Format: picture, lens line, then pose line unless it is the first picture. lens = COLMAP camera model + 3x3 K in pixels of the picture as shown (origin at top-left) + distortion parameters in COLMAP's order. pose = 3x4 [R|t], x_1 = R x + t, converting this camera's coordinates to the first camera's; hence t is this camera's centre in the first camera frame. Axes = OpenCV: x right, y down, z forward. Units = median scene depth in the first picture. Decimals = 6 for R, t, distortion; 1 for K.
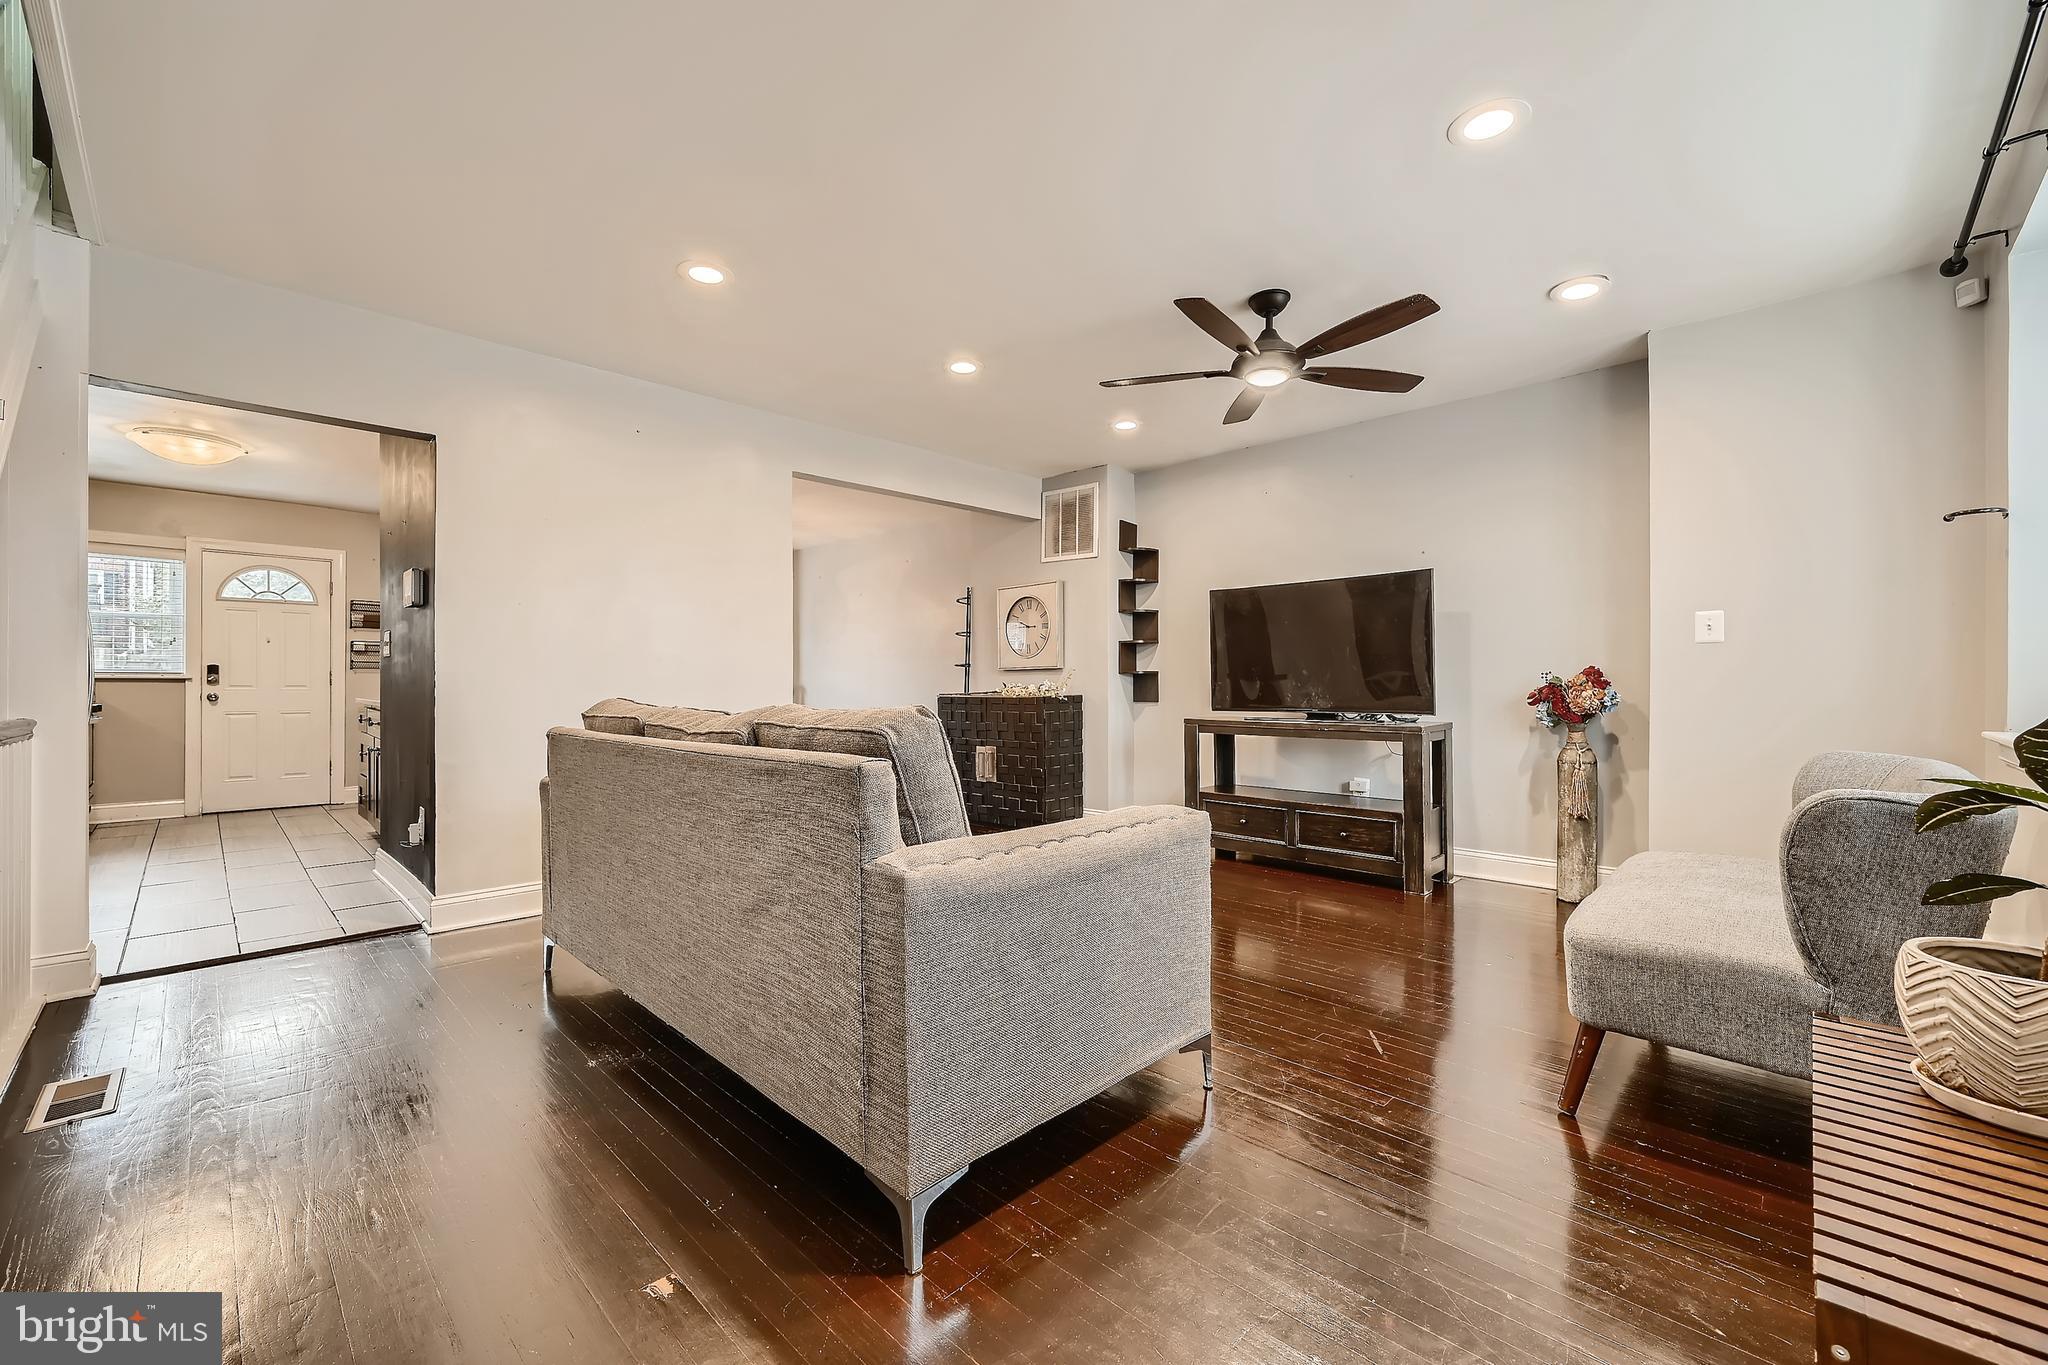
lens RADIAL K [[814.9, 0, 1013.1], [0, 814.9, 683.8], [0, 0, 1]] dist [0.003682, -0.001777]
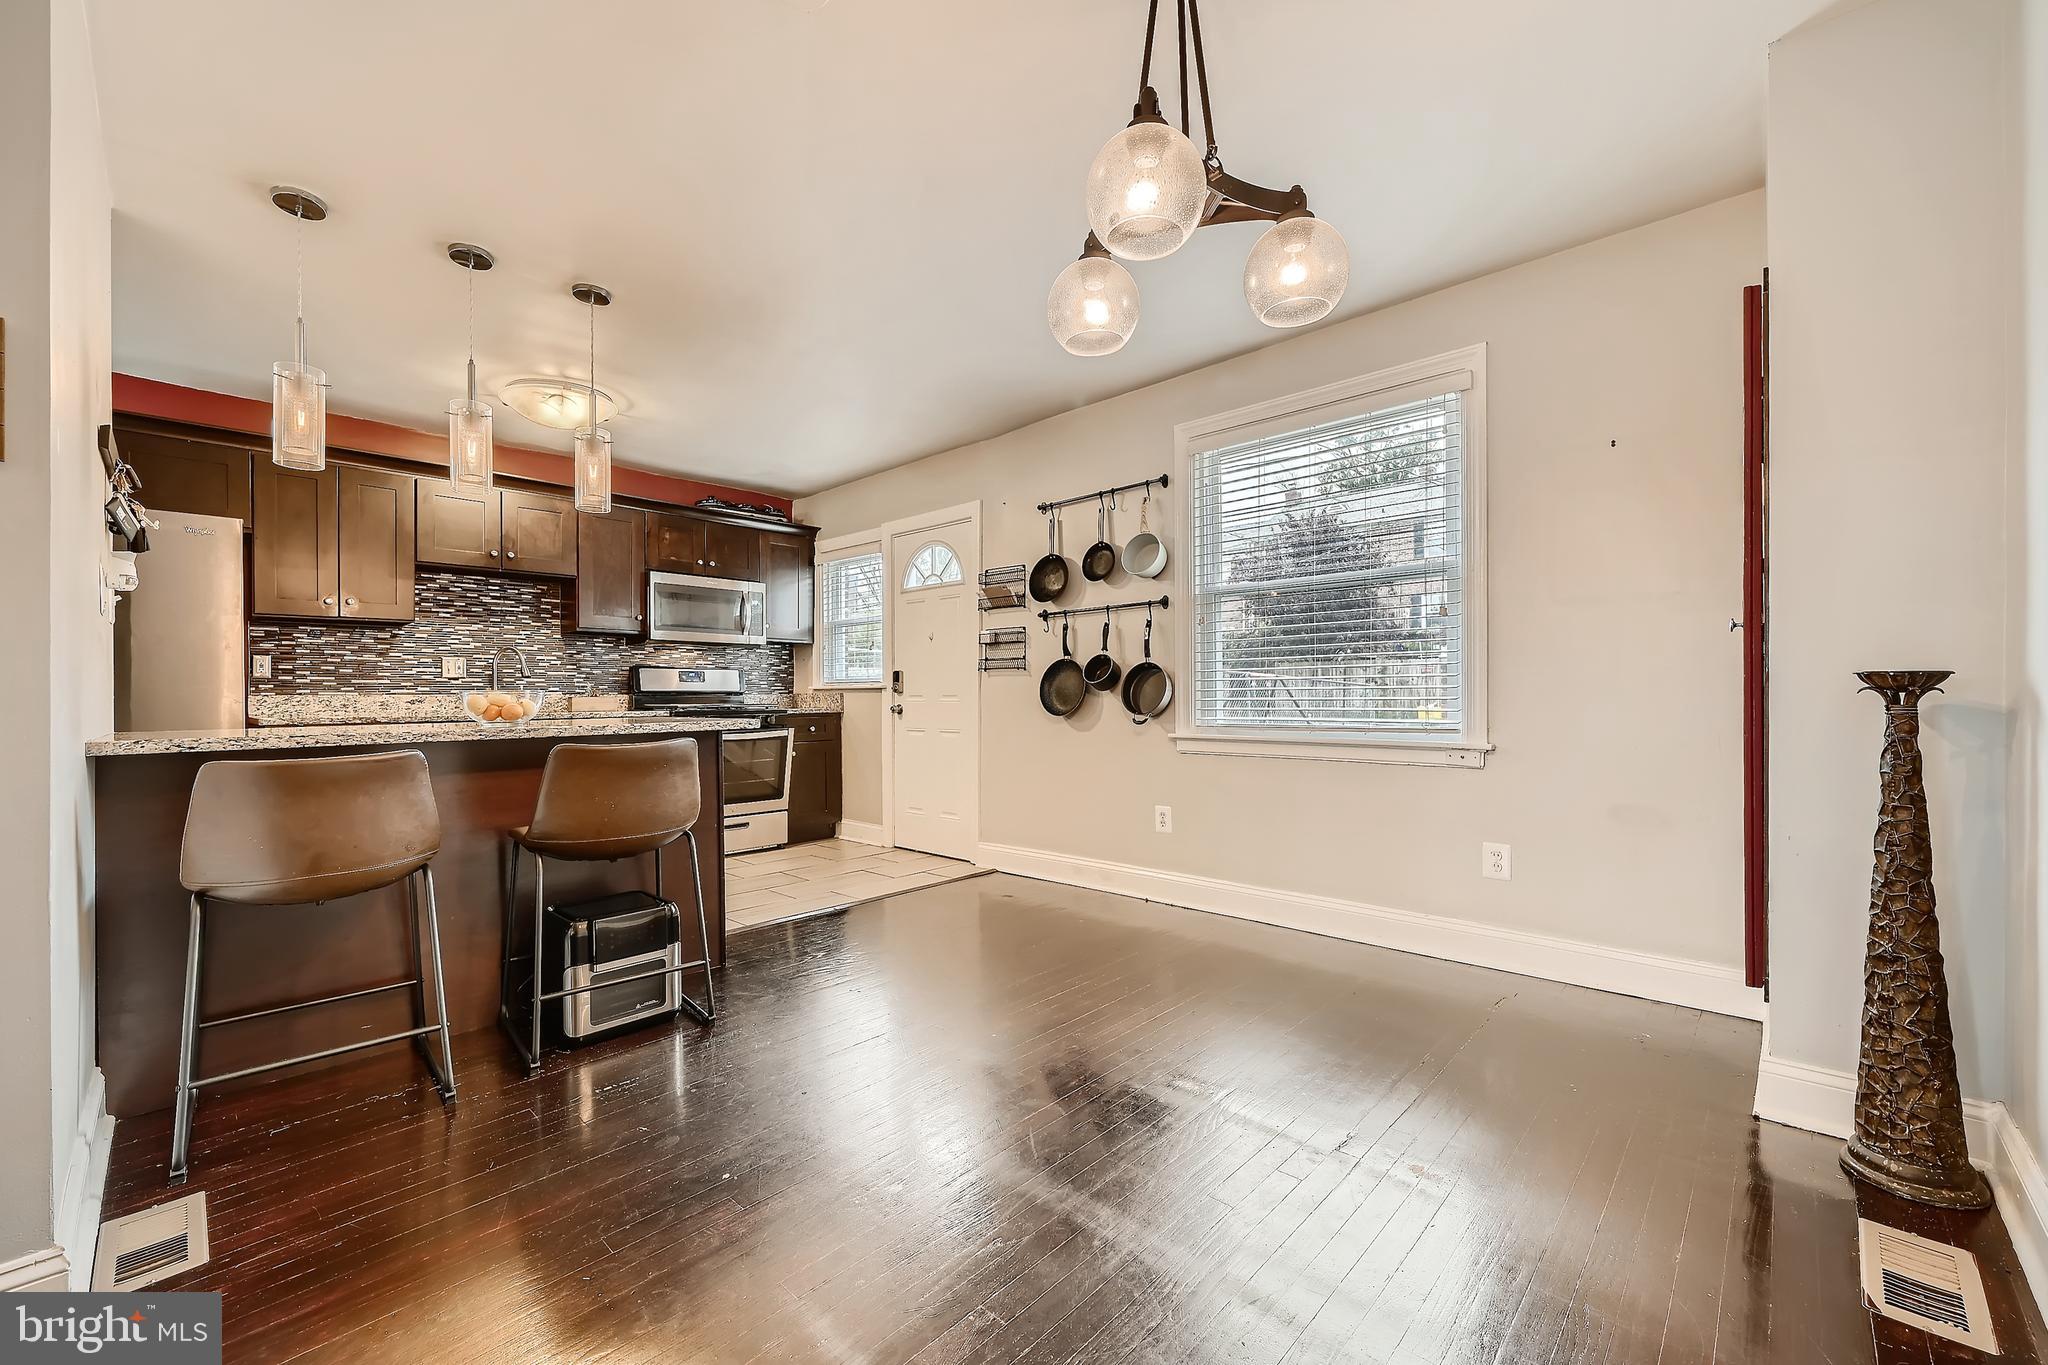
lens RADIAL K [[814.9, 0, 1025.8], [0, 814.9, 692.8], [0, 0, 1]] dist [0.003682, -0.001777]
pose [[0.037971, -0.004733, -0.999268, -0.136185], [0.011334, 0.999927, -0.004305, 0.004344], [0.999215, -0.011162, 0.038022, 1.090713]]
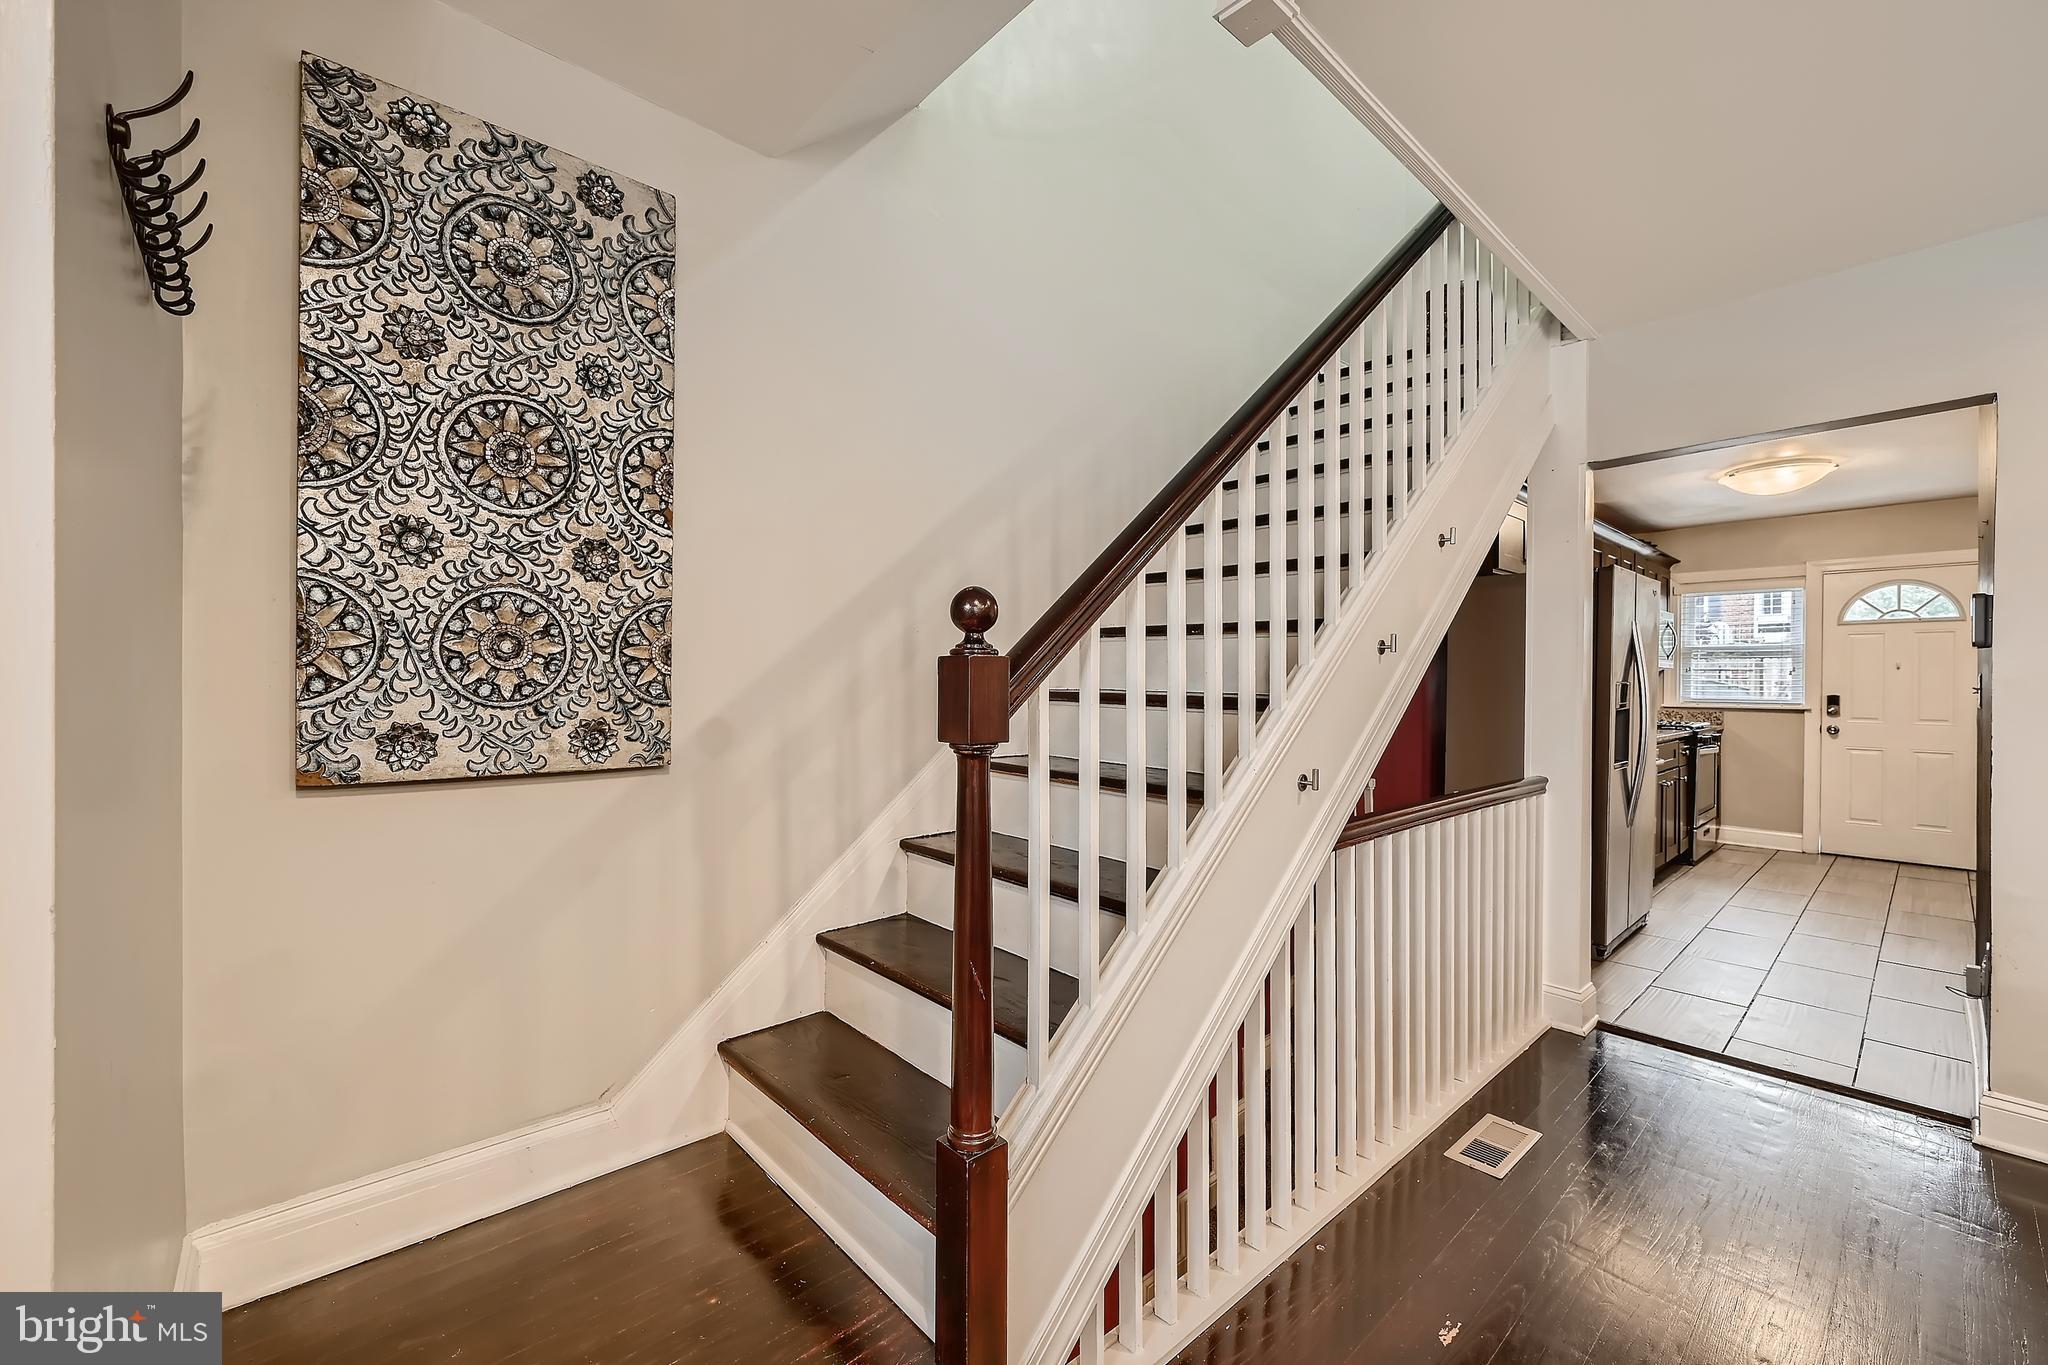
lens RADIAL K [[814.9, 0, 1022.3], [0, 814.9, 687.6], [0, 0, 1]] dist [0.003682, -0.001777]
pose [[-0.051986, 0.003348, -0.998642, -0.002607], [-0.002208, 0.999992, 0.003467, -0.032756], [0.998645, 0.002385, -0.051978, 0.123866]]
